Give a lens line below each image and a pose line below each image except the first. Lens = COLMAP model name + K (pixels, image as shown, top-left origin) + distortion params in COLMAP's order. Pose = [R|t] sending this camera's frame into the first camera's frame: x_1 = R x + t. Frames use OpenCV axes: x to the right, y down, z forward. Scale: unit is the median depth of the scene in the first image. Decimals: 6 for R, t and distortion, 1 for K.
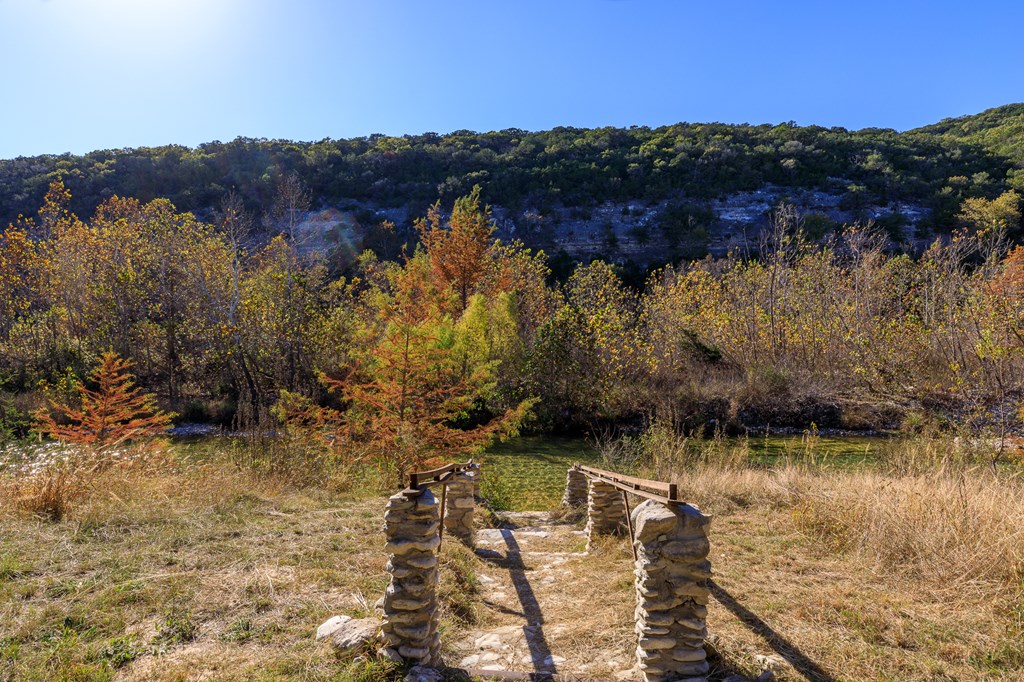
lens RADIAL K [[616.1, 0, 512.0], [0, 616.1, 341.0], [0, 0, 1]] dist [0.006177, 0.000917]
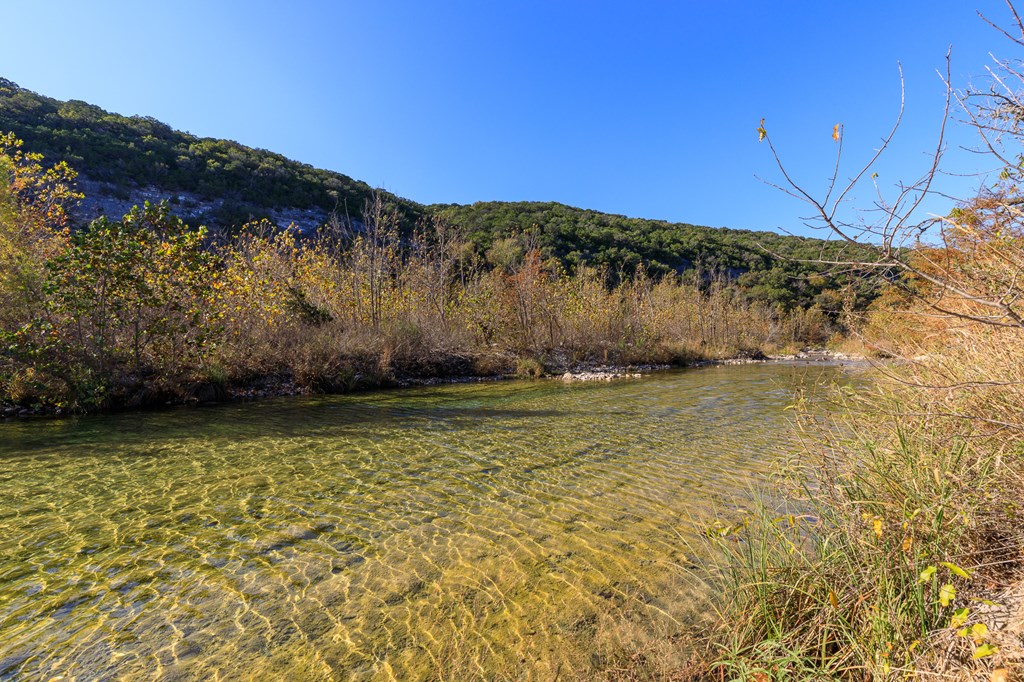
lens RADIAL K [[454.4, 0, 512.0], [0, 454.4, 341.0], [0, 0, 1]] dist [-0.000005, 0.000715]
pose [[0.663608, 0.006211, 0.748055, 0.000415], [0.004056, 0.999921, -0.011900, 0.024070], [-0.748070, 0.010931, 0.663530, 0.117284]]
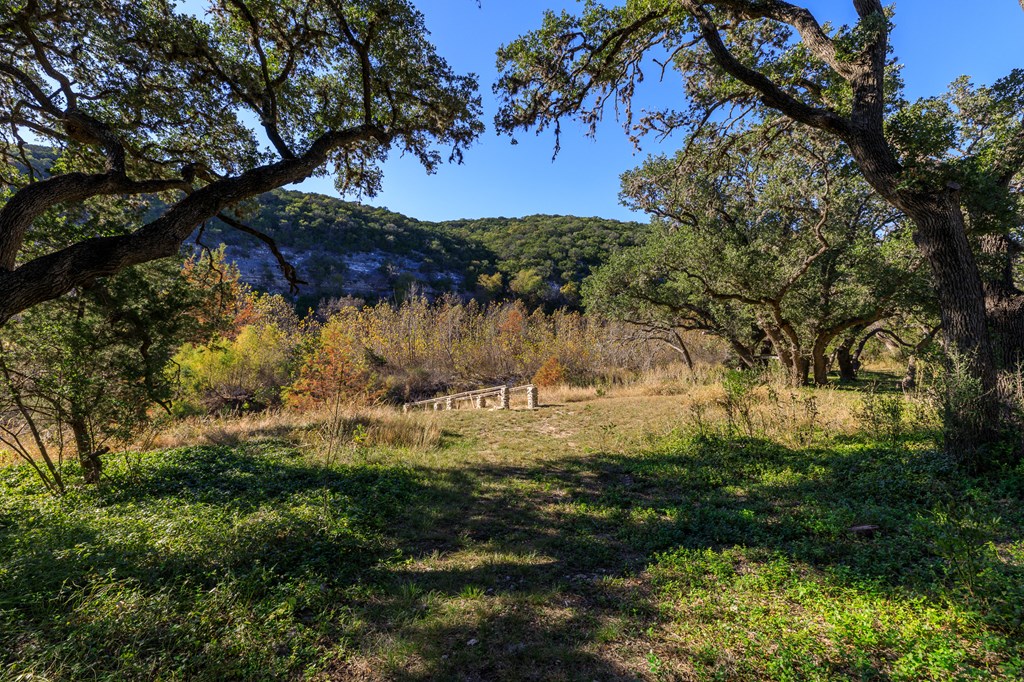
lens RADIAL K [[454.4, 0, 512.0], [0, 454.4, 341.0], [0, 0, 1]] dist [-0.000005, 0.000715]
pose [[0.746996, 0.006491, 0.664797, -0.092443], [0.004148, 0.999887, -0.014423, -0.005616], [-0.664815, 0.013532, 0.746885, -0.077078]]
